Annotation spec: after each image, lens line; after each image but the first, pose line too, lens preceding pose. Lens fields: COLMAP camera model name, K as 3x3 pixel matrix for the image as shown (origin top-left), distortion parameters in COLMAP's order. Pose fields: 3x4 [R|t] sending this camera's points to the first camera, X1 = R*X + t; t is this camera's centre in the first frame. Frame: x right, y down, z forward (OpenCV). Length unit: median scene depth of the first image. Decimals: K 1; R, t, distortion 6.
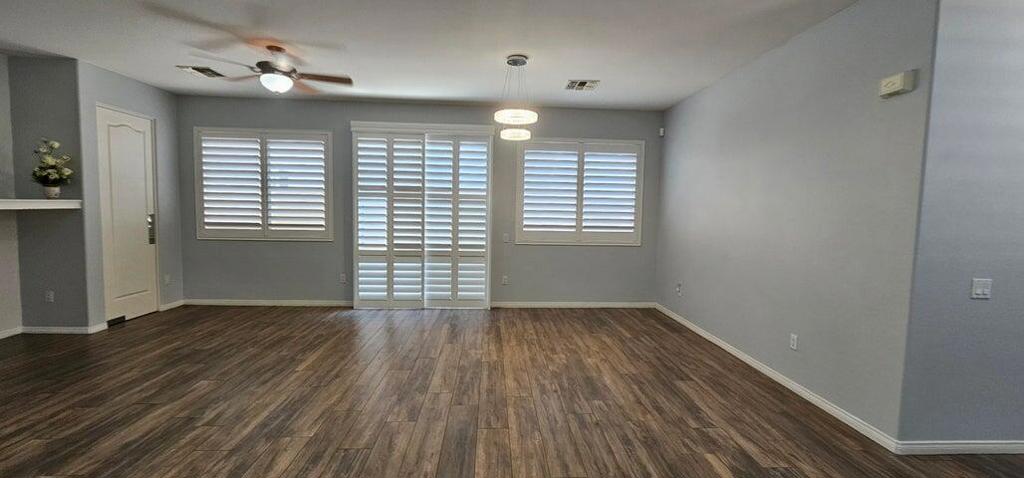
lens RADIAL K [[419.7, 0, 511.0], [0, 419.7, 235.9], [0, 0, 1]] dist [-0.001155, 0.000284]
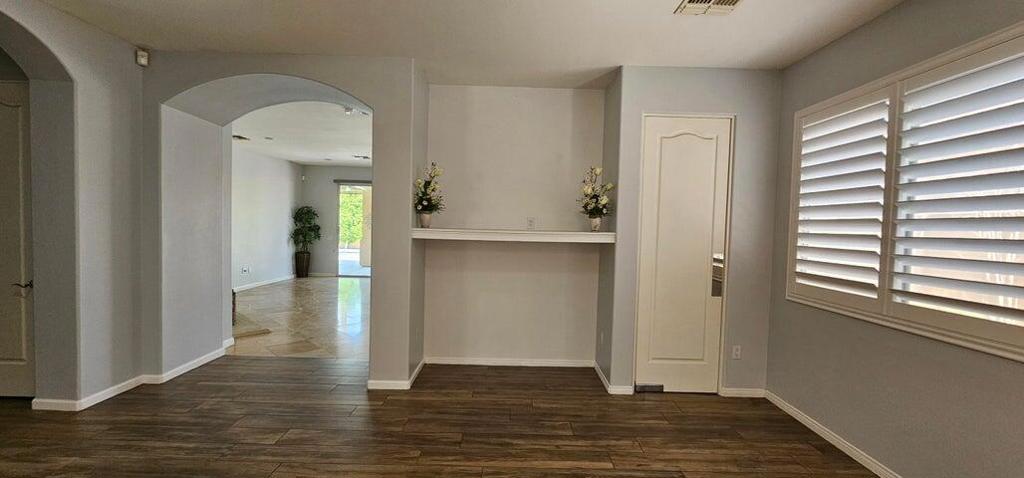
lens RADIAL K [[419.7, 0, 515.9], [0, 419.7, 242.8], [0, 0, 1]] dist [-0.001155, 0.000284]
pose [[-0.035719, 0.018353, -0.999193, -0.184551], [-0.092434, 0.995485, 0.021589, -0.067189], [0.995078, 0.093131, -0.033861, 0.855910]]
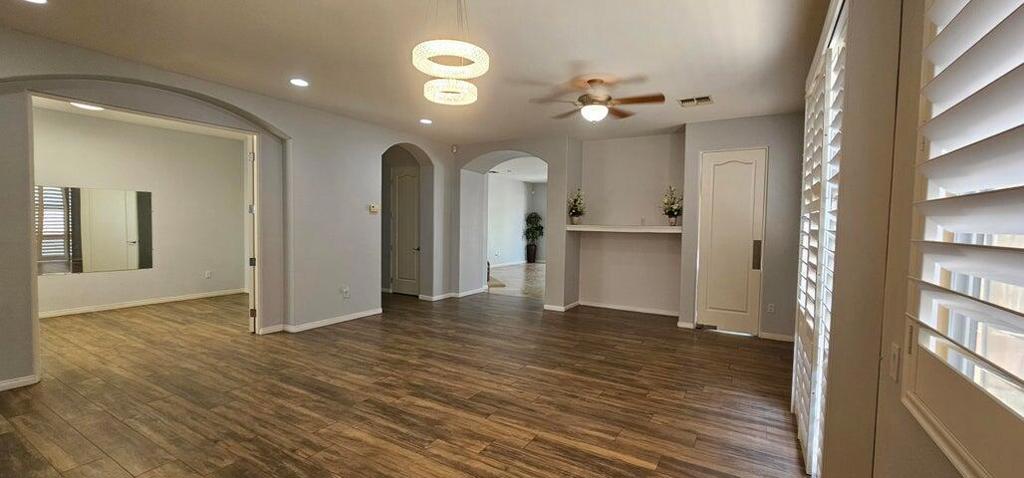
lens RADIAL K [[419.7, 0, 516.5], [0, 419.7, 240.1], [0, 0, 1]] dist [-0.001155, 0.000284]
pose [[-0.545256, 0.005251, -0.838253, 0.410236], [-0.082024, 0.994848, 0.059585, -0.080831], [0.834247, 0.101246, -0.542016, 1.328447]]
